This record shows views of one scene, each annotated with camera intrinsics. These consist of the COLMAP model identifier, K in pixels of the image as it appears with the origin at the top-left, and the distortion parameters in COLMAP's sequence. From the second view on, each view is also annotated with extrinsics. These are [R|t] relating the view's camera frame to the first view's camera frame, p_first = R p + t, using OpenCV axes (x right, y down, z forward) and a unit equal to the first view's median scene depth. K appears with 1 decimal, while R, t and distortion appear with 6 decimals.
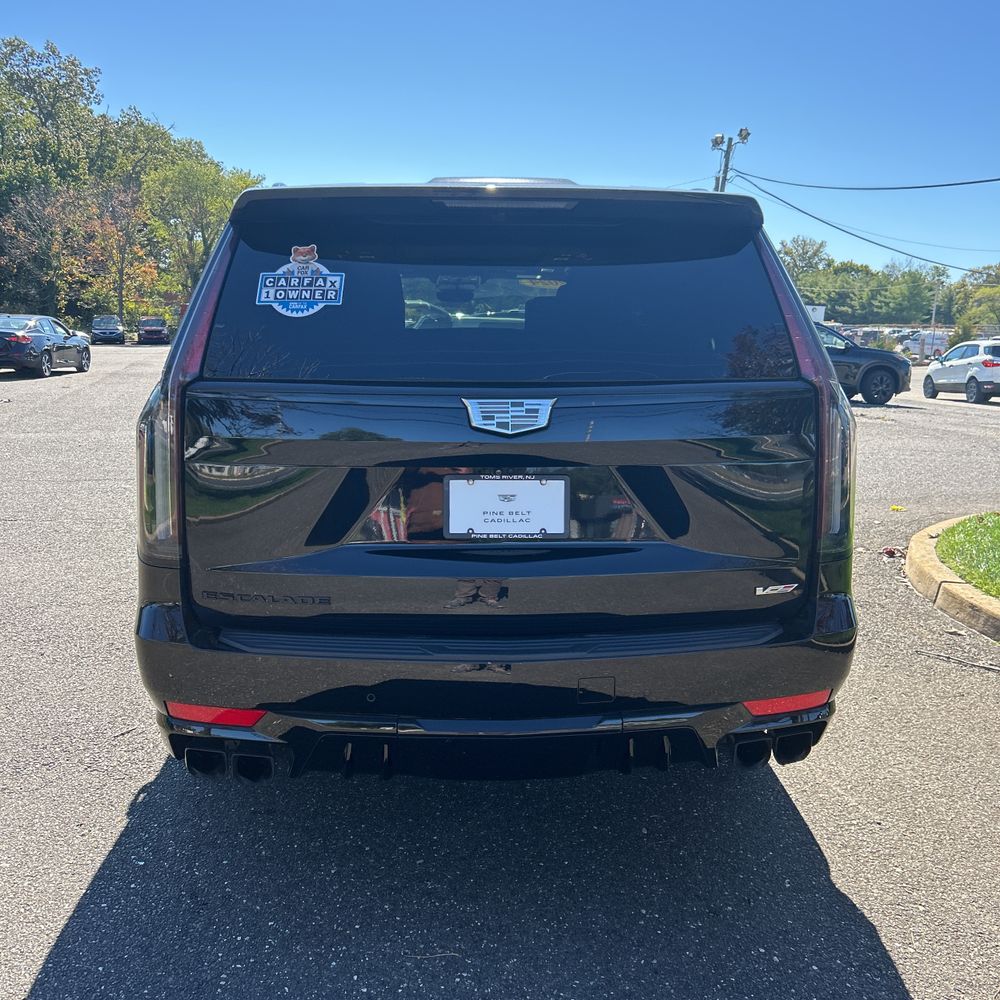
lens RADIAL K [[1021.8, 0, 491.6], [0, 1021.8, 496.4], [0, 0, 1]] dist [0.076111, -0.141944]
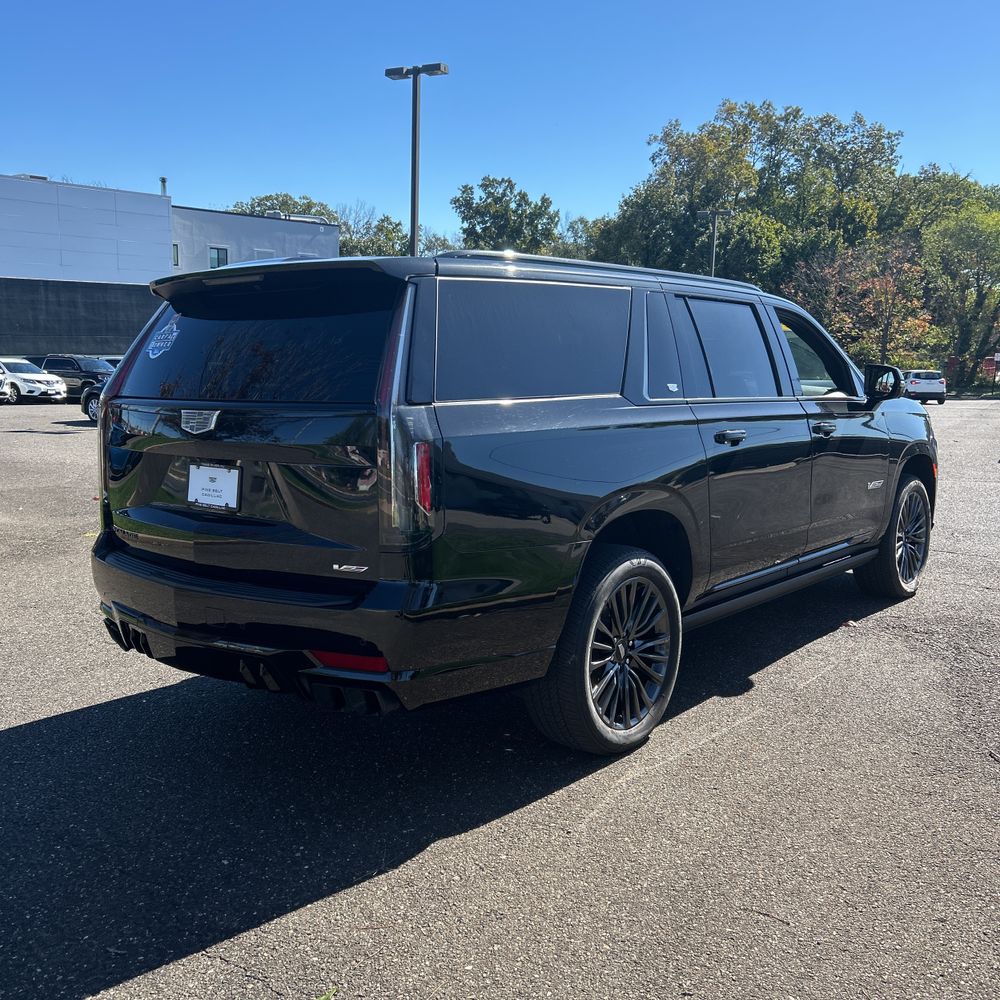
lens RADIAL K [[1021.8, 0, 491.6], [0, 1021.8, 496.4], [0, 0, 1]] dist [0.076111, -0.141944]
pose [[0.726221, 0.070076, -0.683880, 0.091869], [-0.105892, 0.994322, -0.010561, -0.000101], [0.679257, 0.080087, 0.729518, 0.014719]]
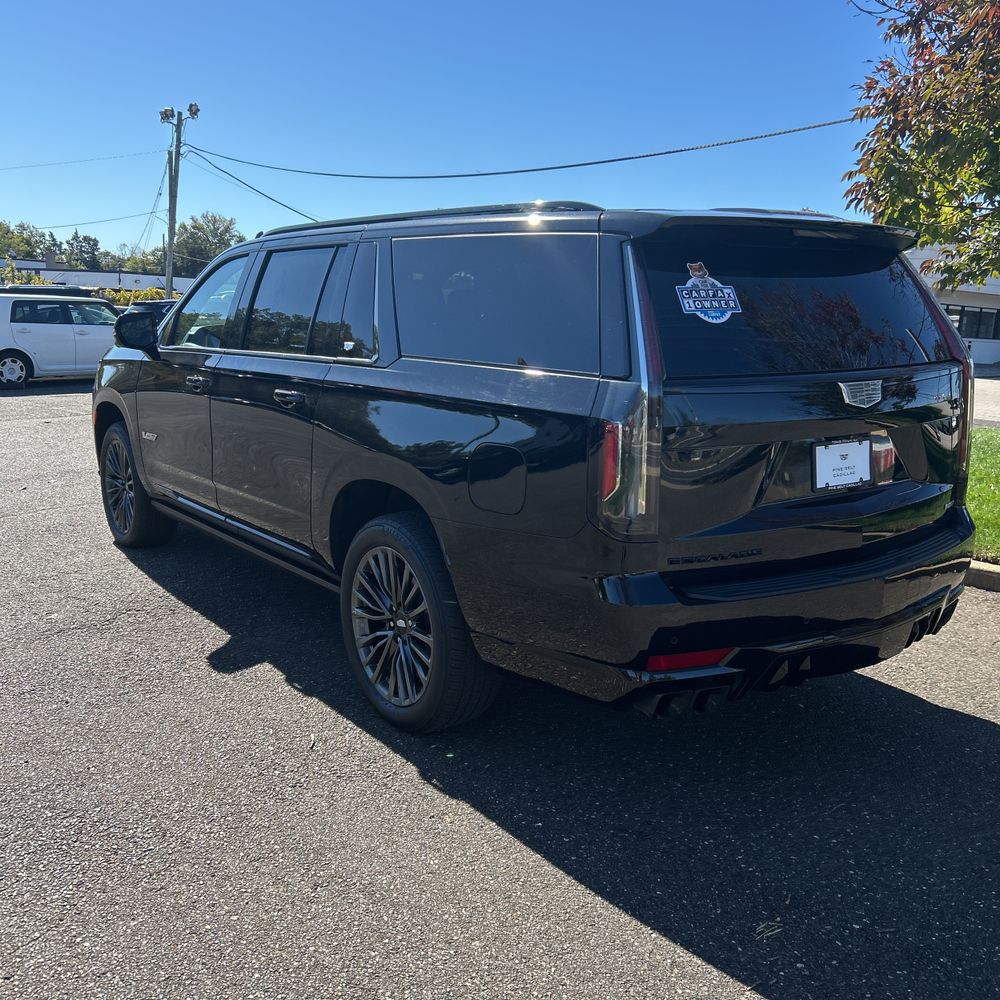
lens RADIAL K [[1021.8, 0, 491.6], [0, 1021.8, 496.4], [0, 0, 1]] dist [0.076111, -0.141944]
pose [[0.843278, -0.107782, 0.526559, -0.075695], [0.095371, 0.994147, 0.050758, -0.004142], [-0.528948, 0.007415, 0.848622, 0.008160]]
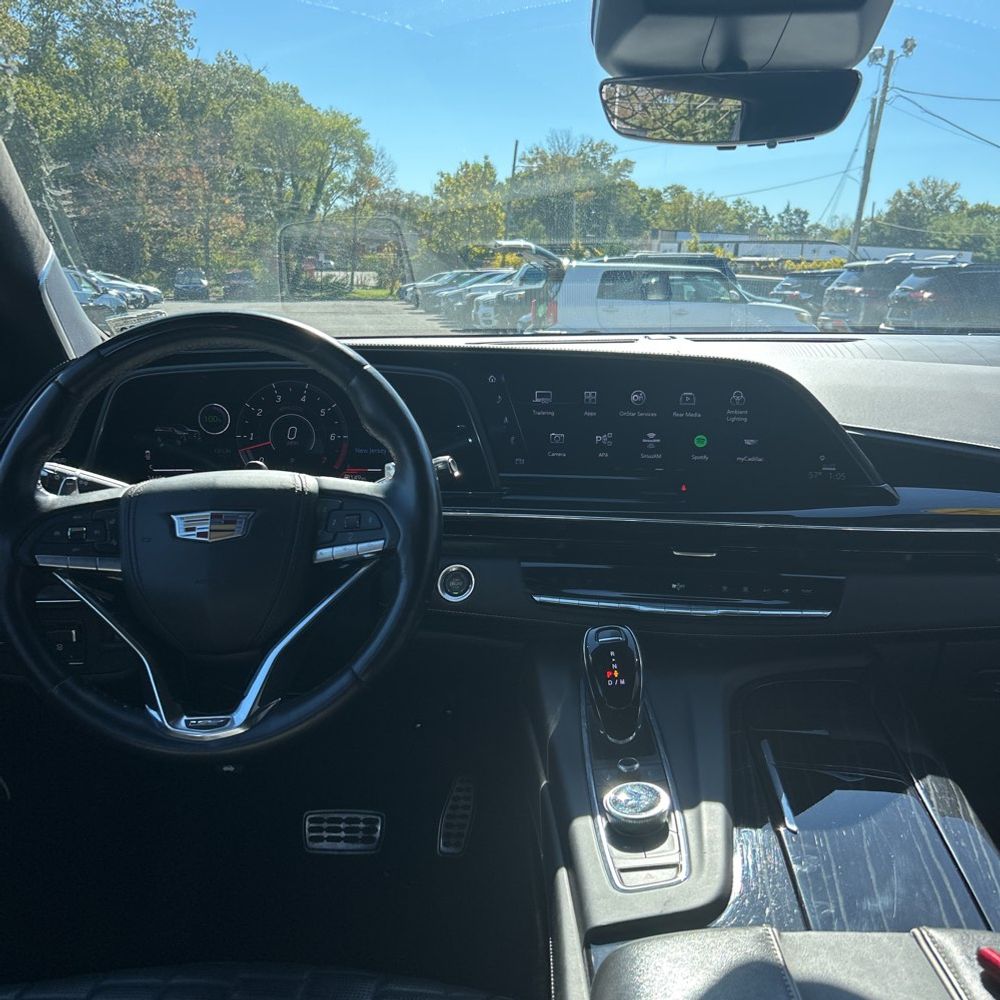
lens RADIAL K [[1001.6, 0, 520.5], [0, 1001.6, 451.8], [0, 0, 1]] dist [0.008948, 0.079991]
pose [[0.997230, 0.006004, -0.074143, -0.007275], [-0.005309, 0.999940, 0.009568, -0.026537], [0.074196, -0.009148, 0.997202, 0.151262]]
